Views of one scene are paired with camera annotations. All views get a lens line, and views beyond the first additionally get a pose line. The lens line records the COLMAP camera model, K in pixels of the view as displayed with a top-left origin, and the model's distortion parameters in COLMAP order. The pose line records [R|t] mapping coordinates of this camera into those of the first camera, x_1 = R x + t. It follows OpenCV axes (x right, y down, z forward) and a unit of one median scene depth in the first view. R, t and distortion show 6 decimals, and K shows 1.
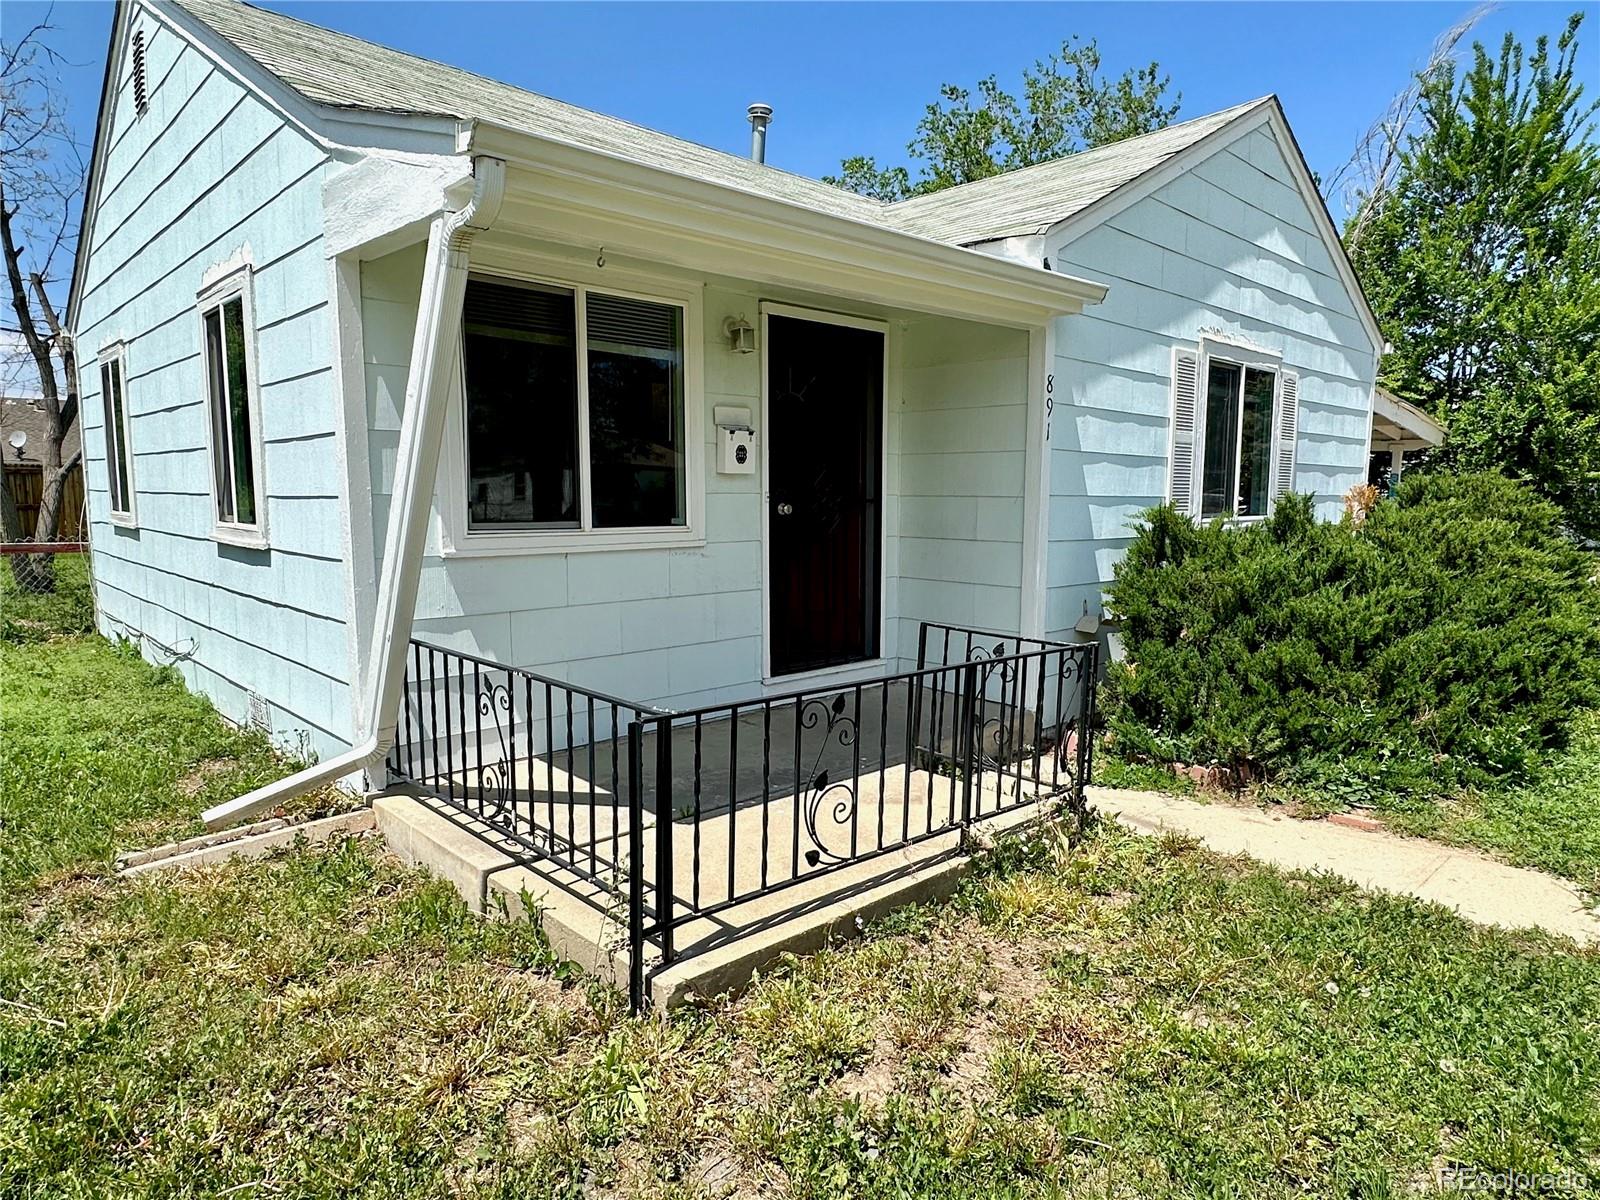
lens RADIAL K [[970.0, 0, 800.0], [0, 970.0, 600.0], [0, 0, 1]] dist [-0.008740, -0.000005]
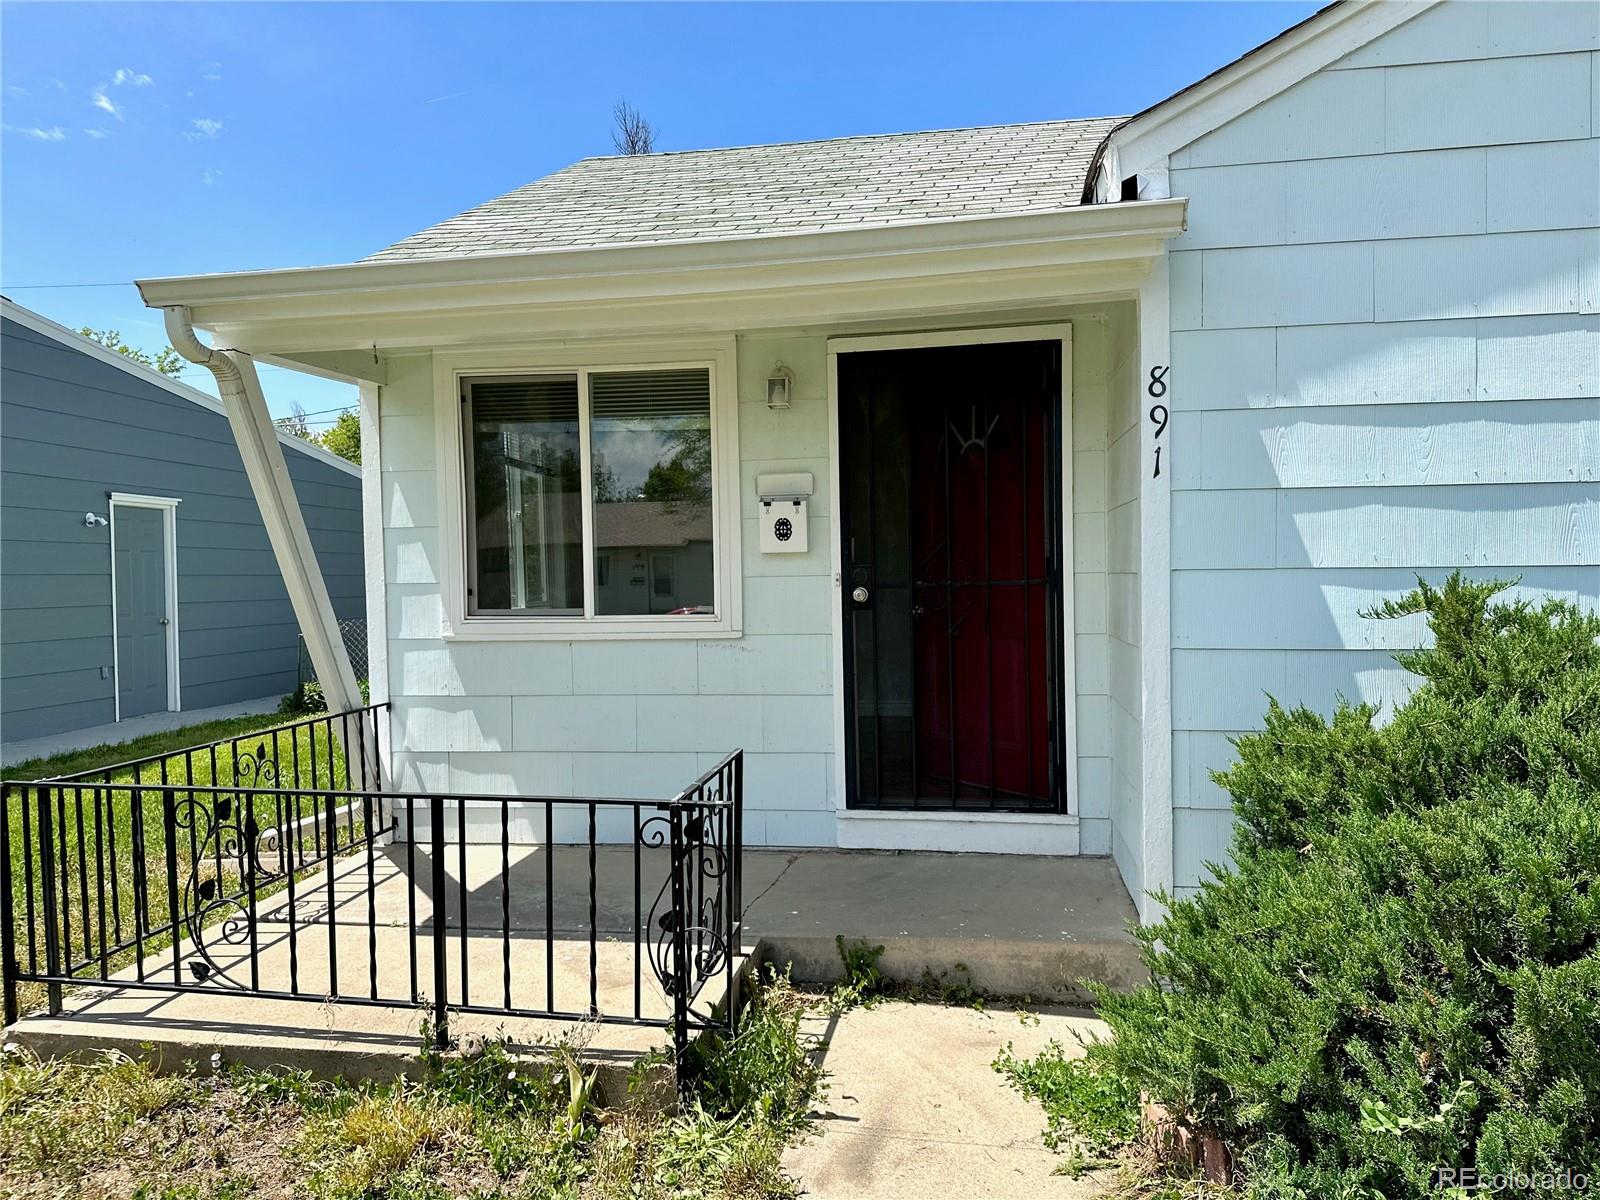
lens RADIAL K [[1111.0, 0, 799.3], [0, 1111.0, 611.4], [0, 0, 1]] dist [0.094919, -0.140242]
pose [[0.599978, 0.013322, -0.799906, 0.716204], [-0.069092, 0.996988, -0.035220, -0.048401], [0.797027, 0.076399, 0.599091, 0.454273]]
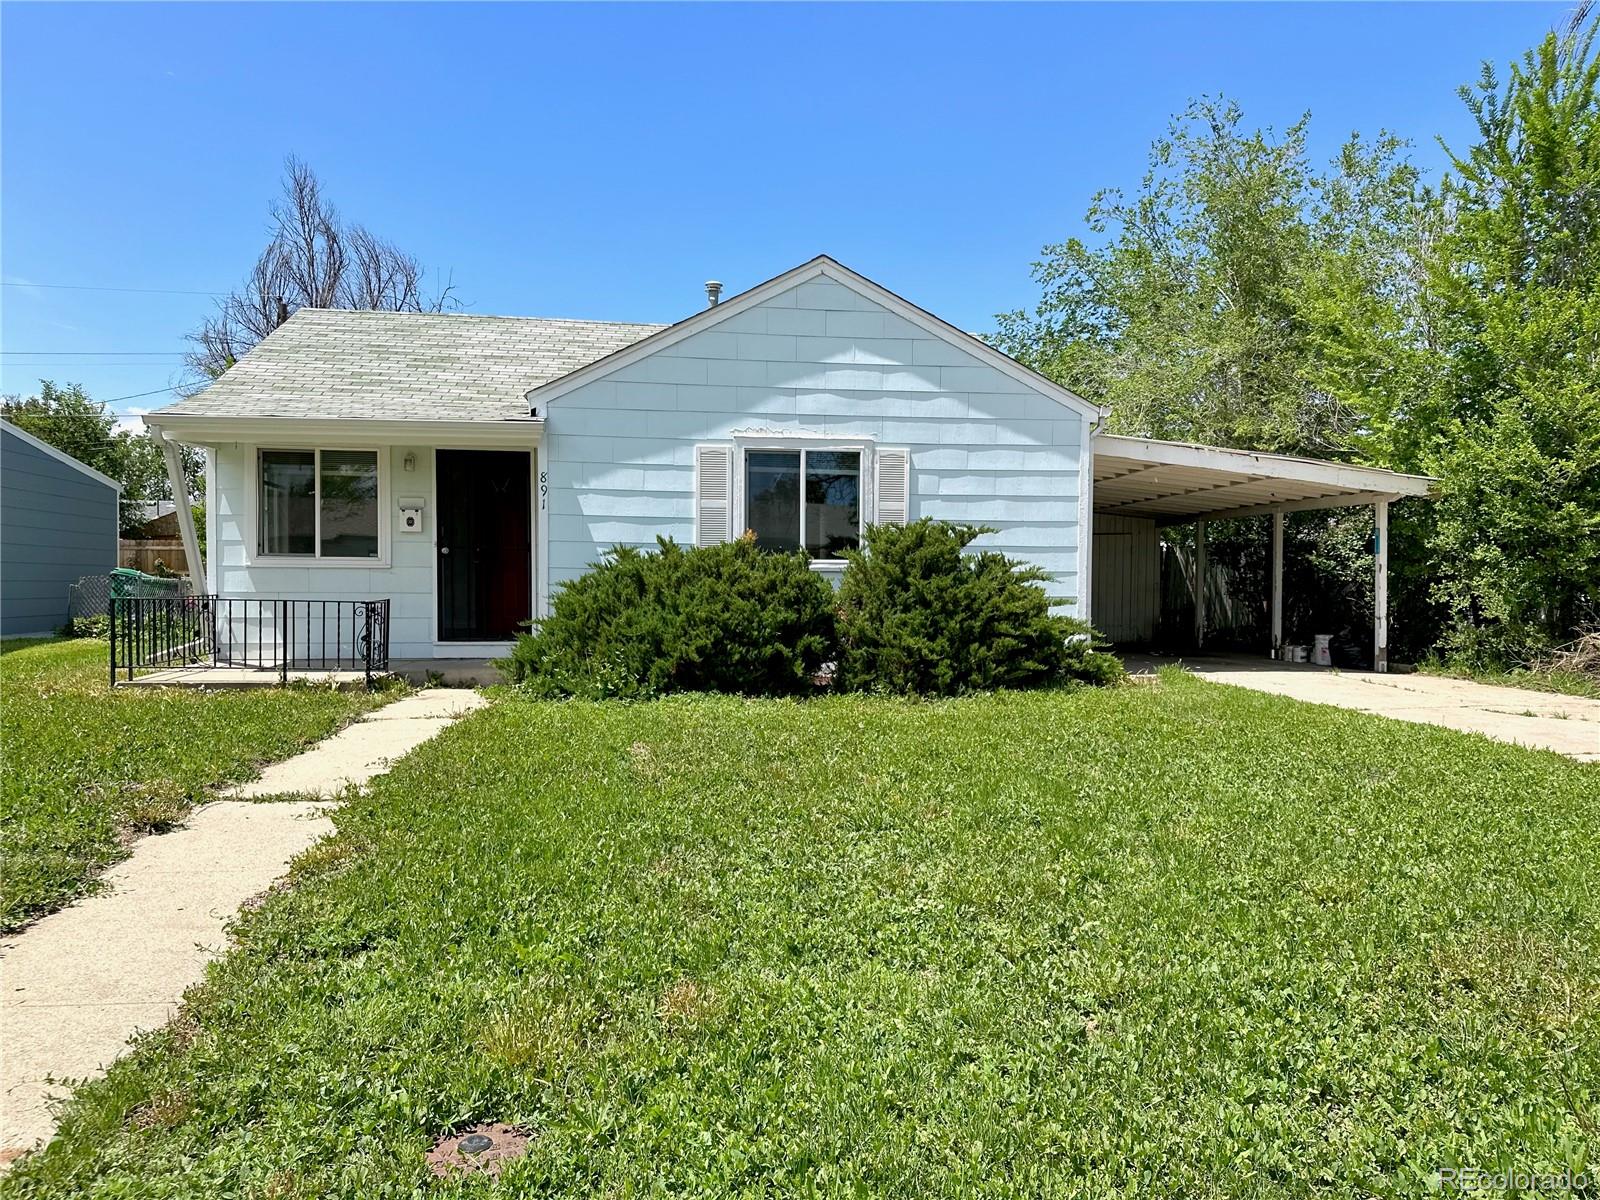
lens RADIAL K [[1118.5, 0, 791.0], [0, 1118.5, 606.6], [0, 0, 1]] dist [0.109555, -0.145862]
pose [[0.799549, 0.017755, -0.600339, 1.969855], [-0.071474, 0.995273, -0.065756, 0.118893], [0.596333, 0.095484, 0.797038, -0.361496]]
